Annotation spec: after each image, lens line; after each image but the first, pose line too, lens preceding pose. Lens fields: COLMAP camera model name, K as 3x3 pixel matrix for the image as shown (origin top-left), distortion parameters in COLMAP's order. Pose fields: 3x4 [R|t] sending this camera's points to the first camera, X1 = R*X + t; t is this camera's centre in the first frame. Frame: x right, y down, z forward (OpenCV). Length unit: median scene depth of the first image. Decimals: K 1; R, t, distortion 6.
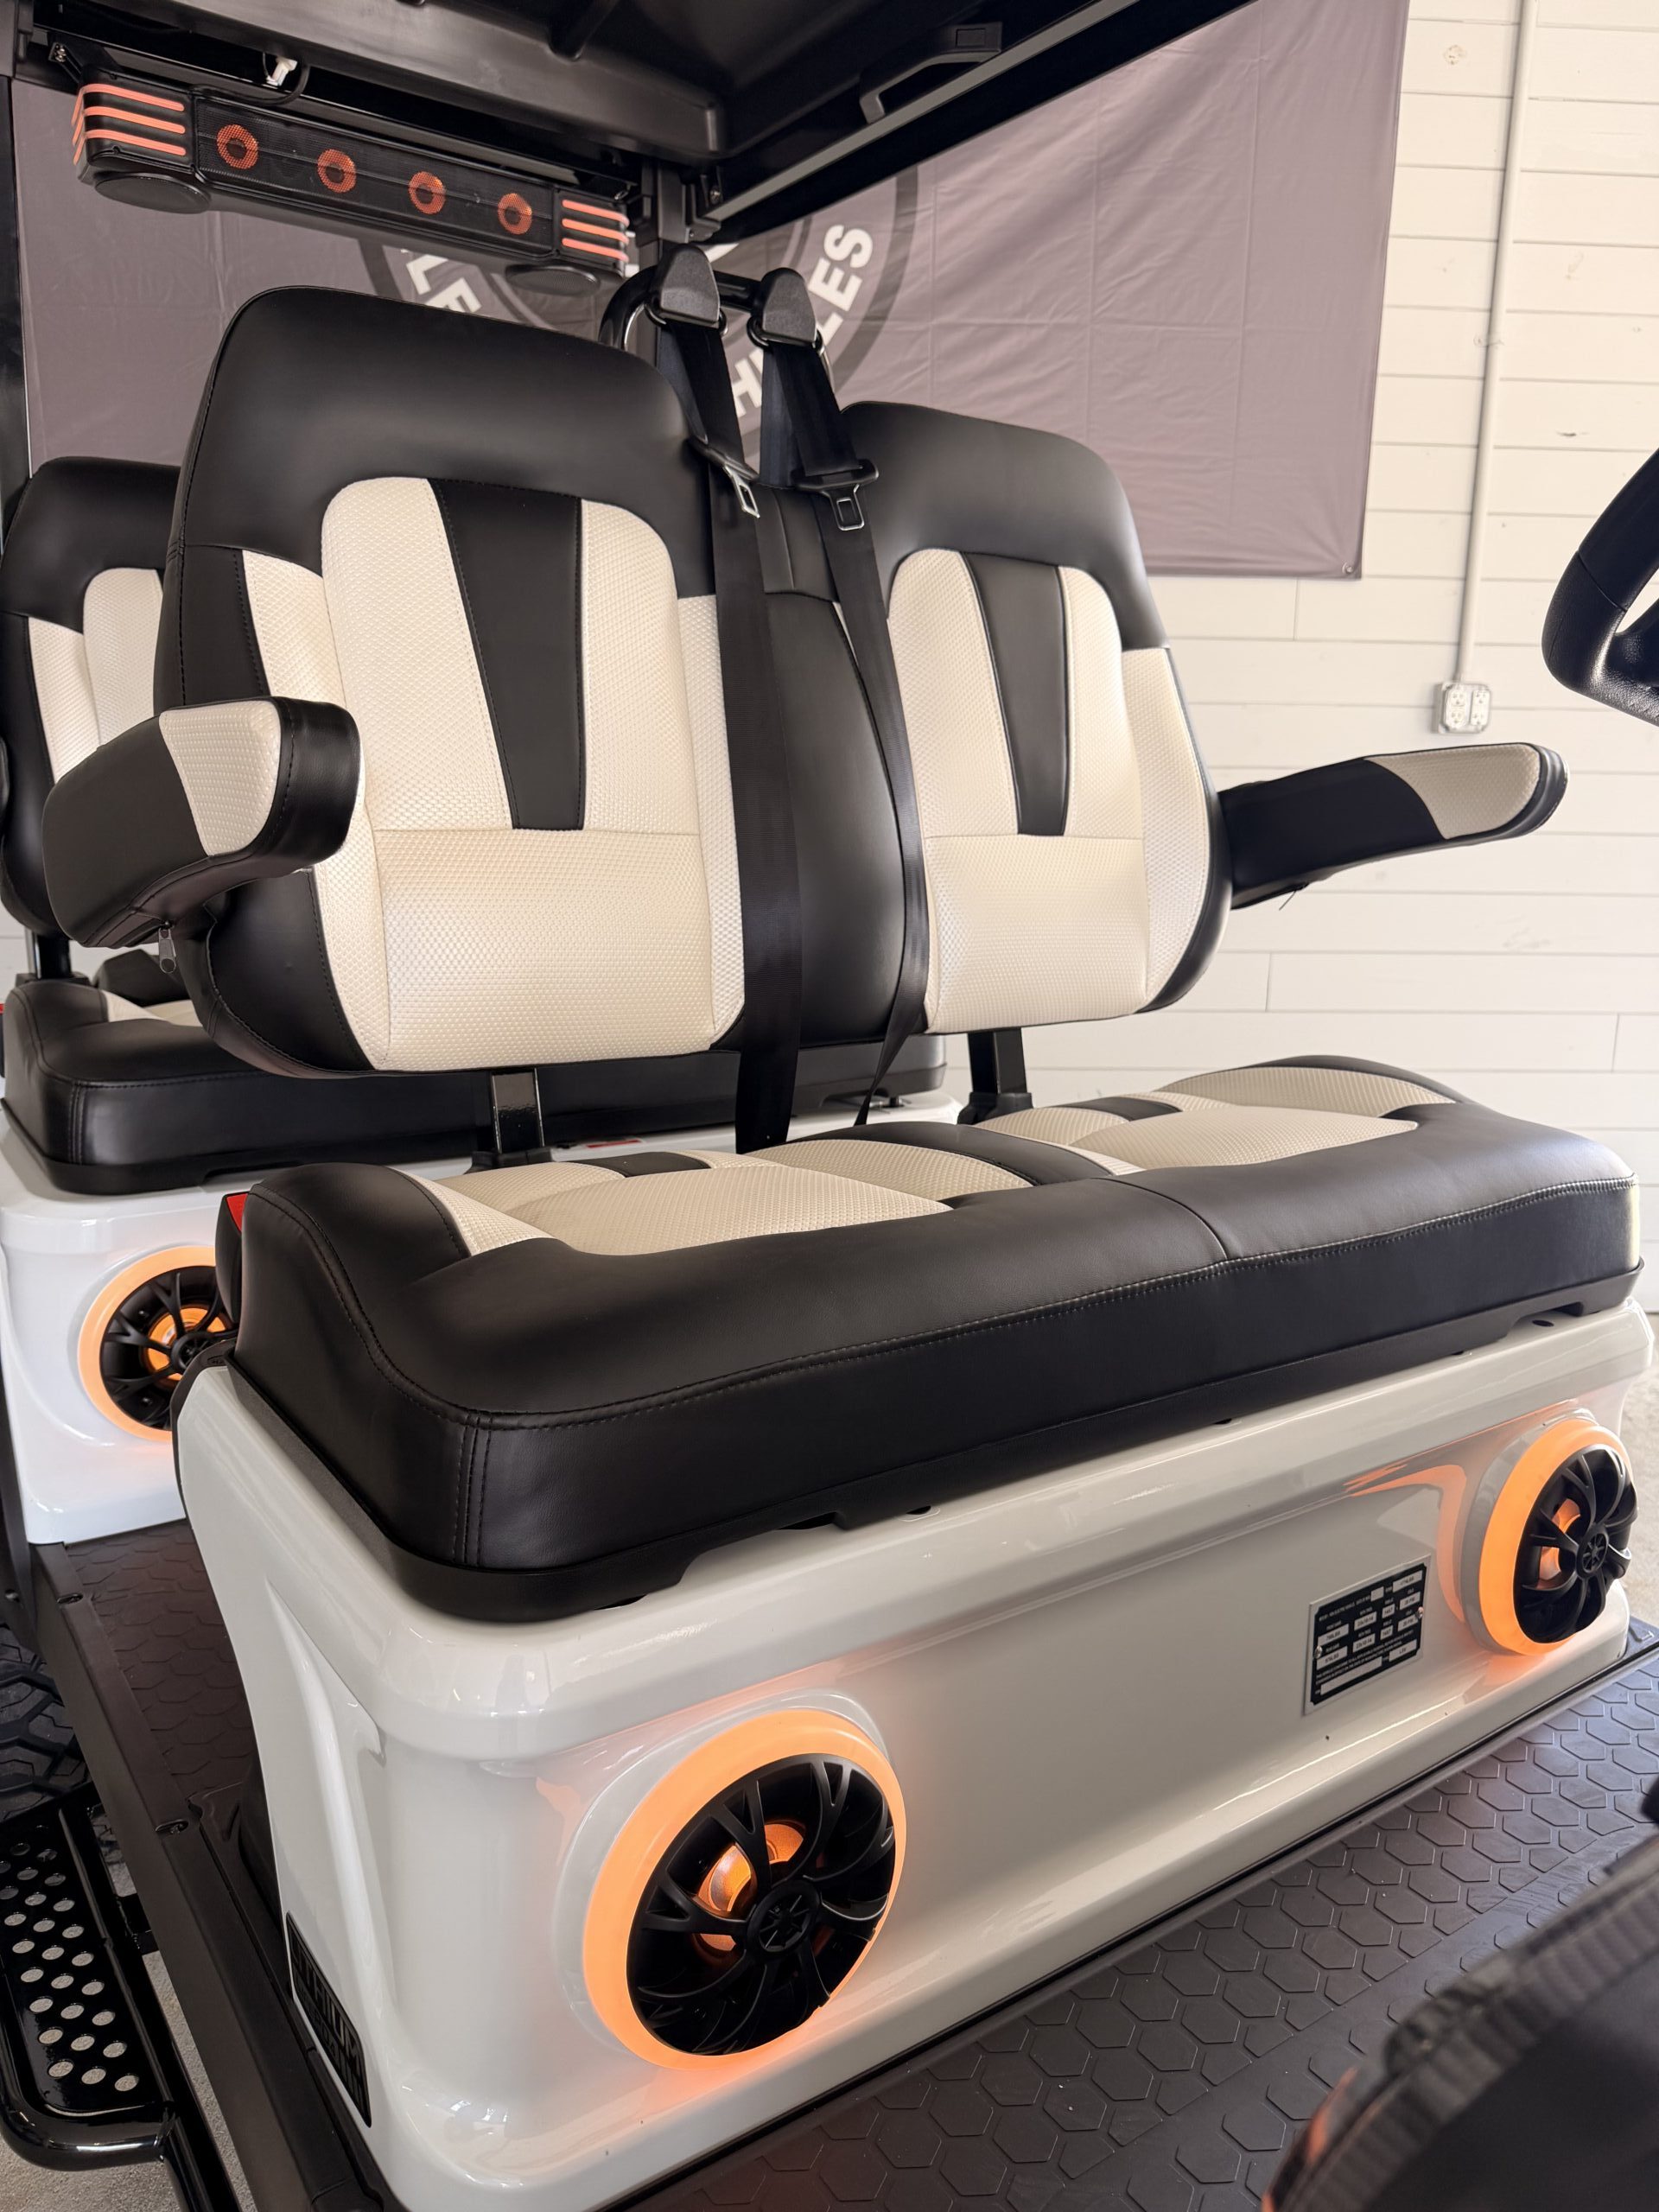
lens RADIAL K [[1602.6, 0, 841.4], [0, 1602.6, 1128.7], [0, 0, 1]] dist [0.001263, -0.007575]
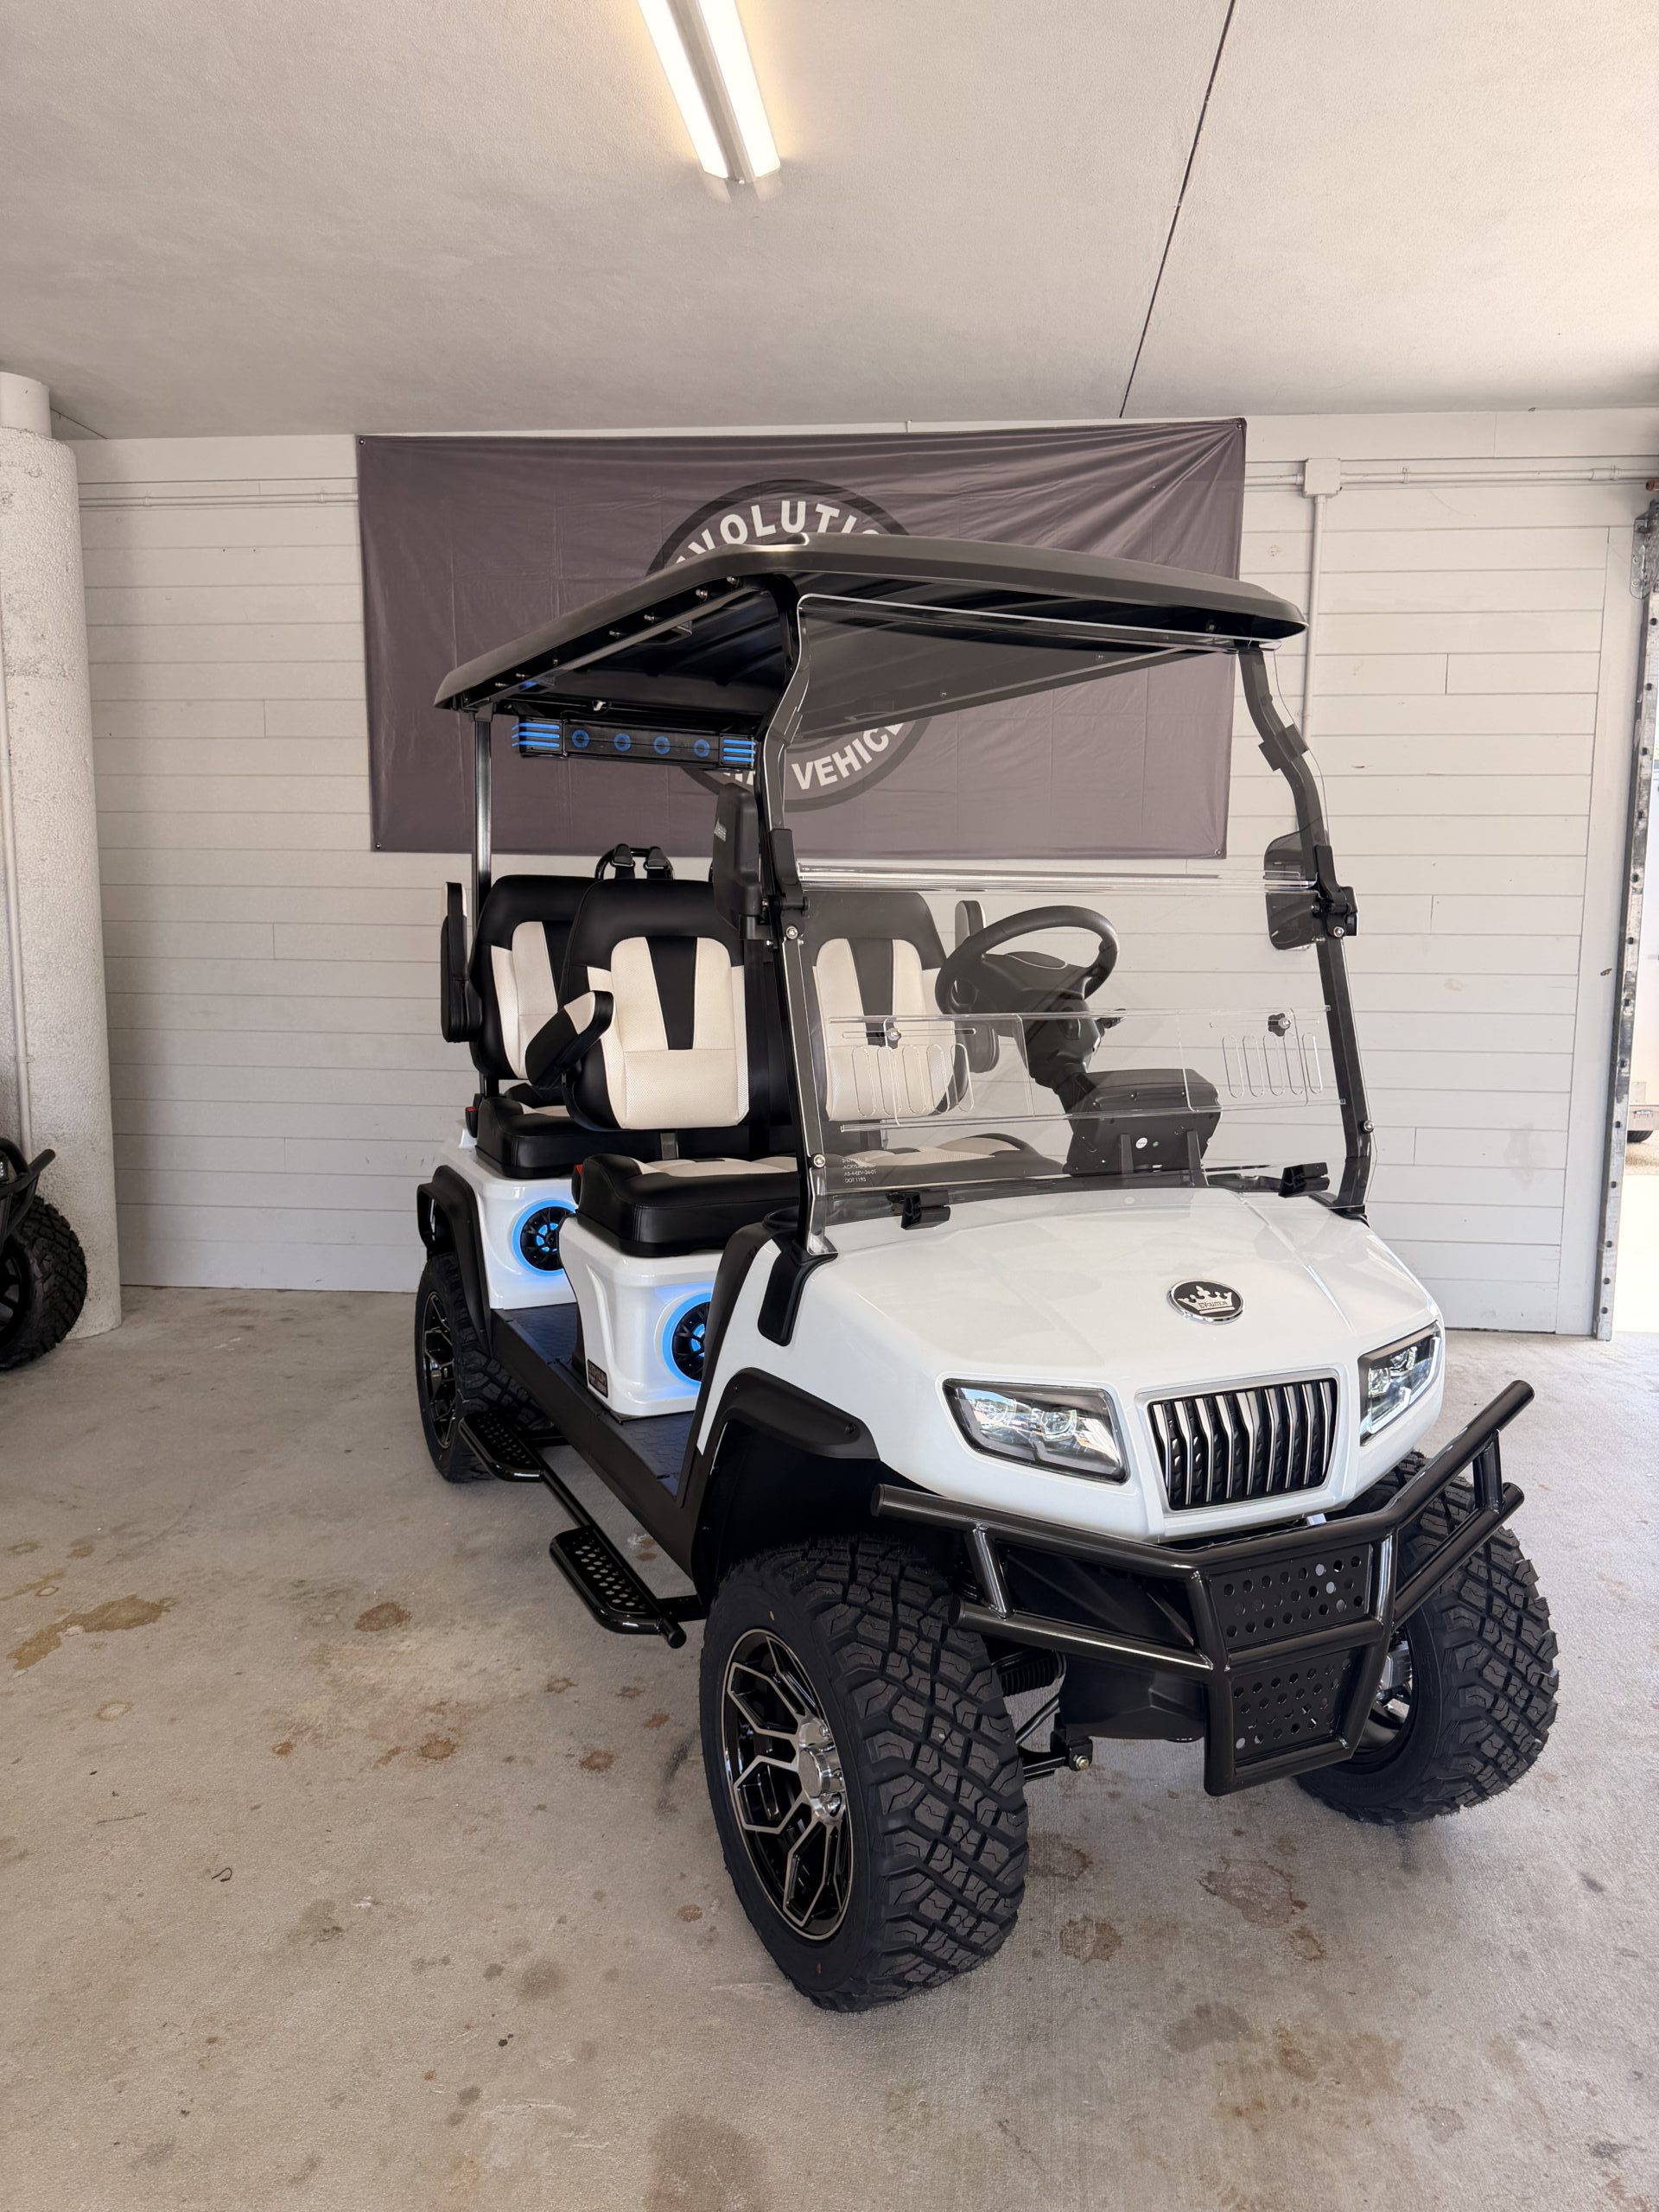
lens RADIAL K [[1556.9, 0, 830.0], [0, 1556.9, 1119.6], [0, 0, 1]] dist [0.036738, -0.068456]
pose [[0.986036, 0.010425, -0.166205, 0.483285], [-0.023417, 0.996802, -0.076401, 0.132778], [0.164877, 0.079227, 0.983127, -1.507525]]
